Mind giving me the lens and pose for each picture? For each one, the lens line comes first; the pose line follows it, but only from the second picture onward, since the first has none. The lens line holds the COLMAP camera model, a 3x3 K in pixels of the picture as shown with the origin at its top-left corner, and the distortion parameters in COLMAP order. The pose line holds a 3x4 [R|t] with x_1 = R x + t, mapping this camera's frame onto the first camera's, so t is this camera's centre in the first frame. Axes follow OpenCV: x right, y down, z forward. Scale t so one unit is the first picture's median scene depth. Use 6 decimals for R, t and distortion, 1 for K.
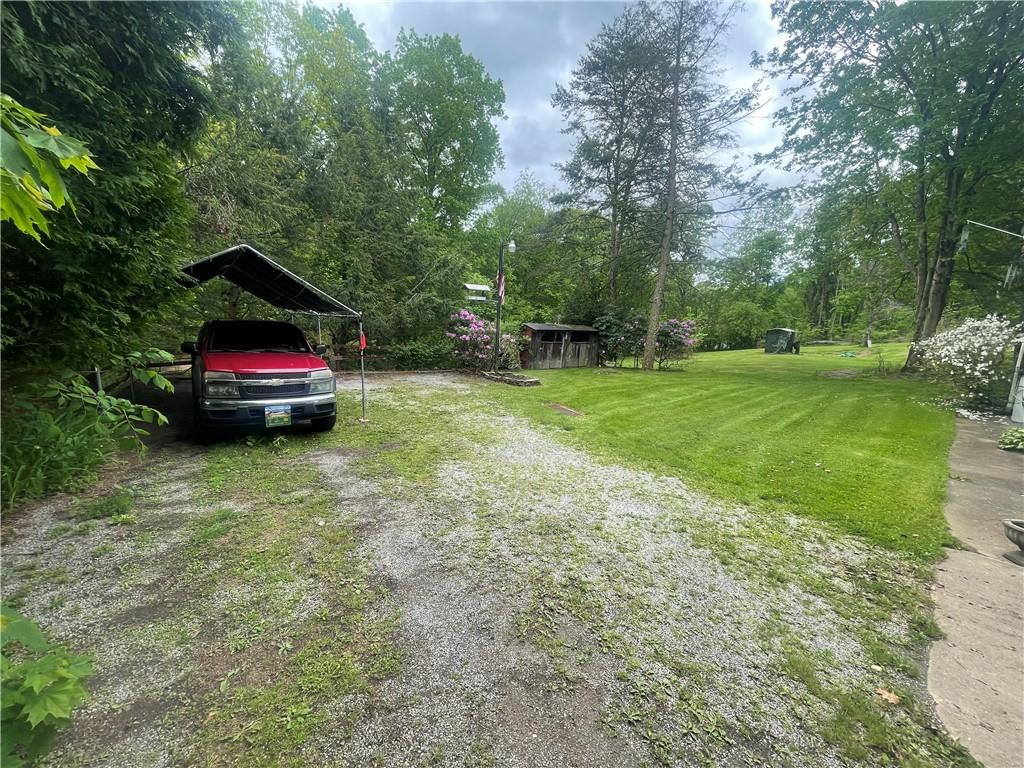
lens RADIAL K [[412.5, 0, 511.9], [0, 412.5, 385.8], [0, 0, 1]] dist [-0.006018, 0.000149]
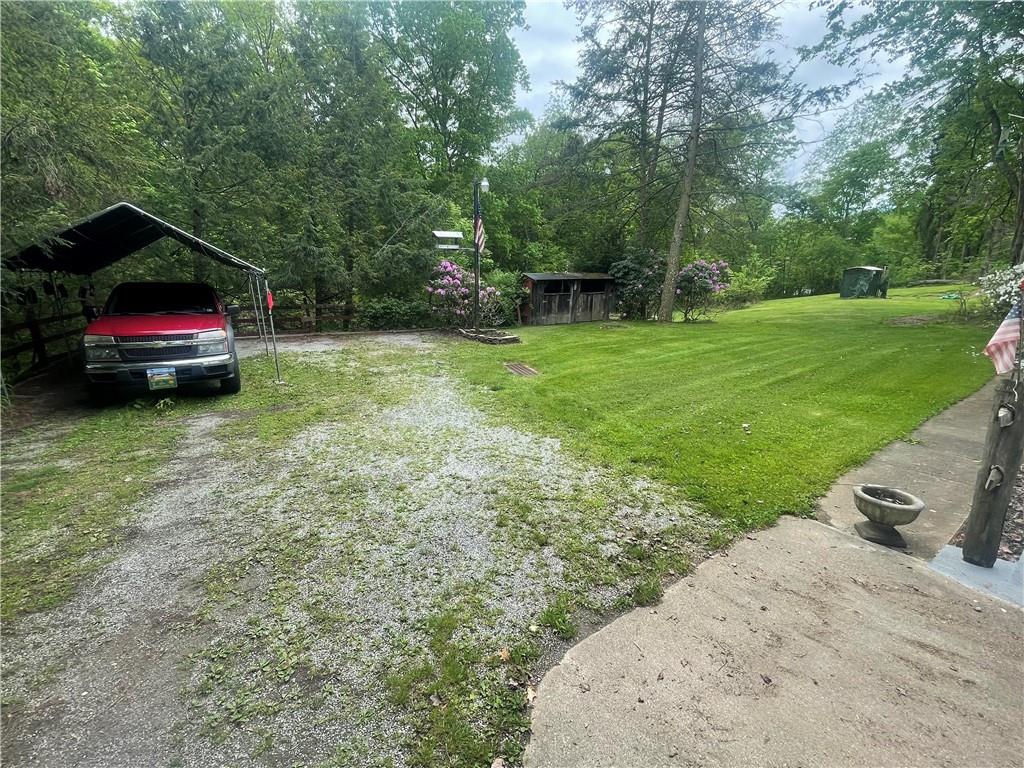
lens RADIAL K [[462.4, 0, 512.4], [0, 462.4, 382.5], [0, 0, 1]] dist [-0.005749, 0.001851]
pose [[0.993537, -0.014474, -0.112579, 0.134802], [0.023248, 0.996758, 0.077022, 0.005935], [0.111099, -0.079141, 0.990653, -0.001614]]
